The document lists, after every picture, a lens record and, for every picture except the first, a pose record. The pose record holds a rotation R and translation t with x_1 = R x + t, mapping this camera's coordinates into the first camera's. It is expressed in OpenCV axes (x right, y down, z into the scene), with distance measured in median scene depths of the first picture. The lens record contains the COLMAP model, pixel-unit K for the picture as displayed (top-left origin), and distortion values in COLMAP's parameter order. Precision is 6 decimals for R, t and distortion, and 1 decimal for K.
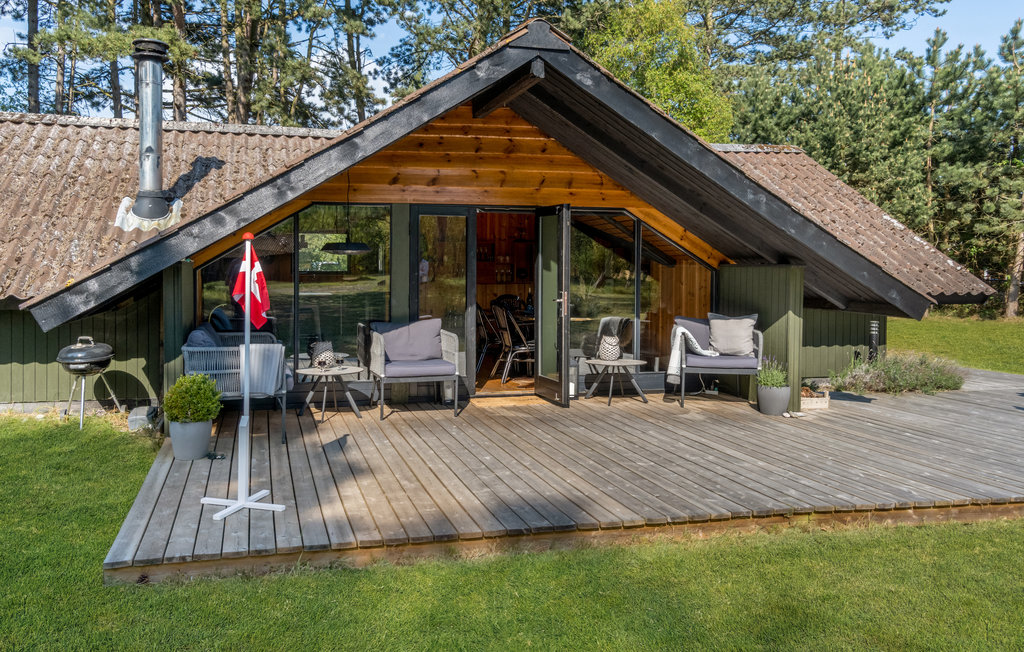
lens RADIAL K [[920.6, 0, 513.1], [0, 920.6, 321.6], [0, 0, 1]] dist [0.010567, 0.000000]
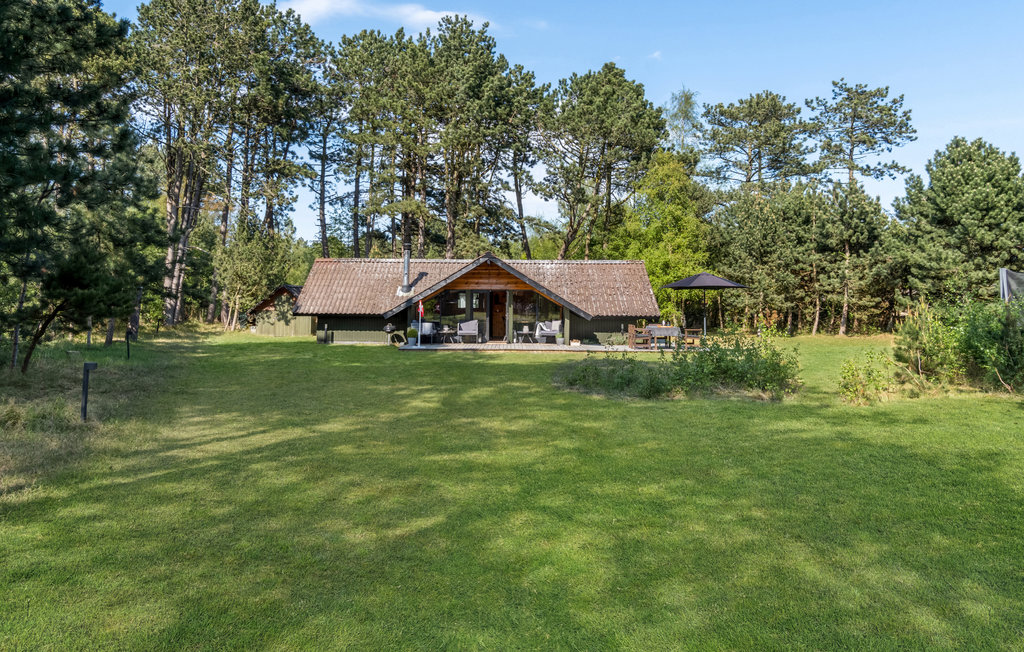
lens RADIAL K [[920.6, 0, 511.5], [0, 920.6, 325.0], [0, 0, 1]] dist [0.010567, 0.000000]
pose [[0.965783, 0.010728, -0.259128, 0.975586], [-0.020164, 0.999226, -0.033784, 0.133055], [0.258565, 0.037853, 0.965252, -2.452820]]
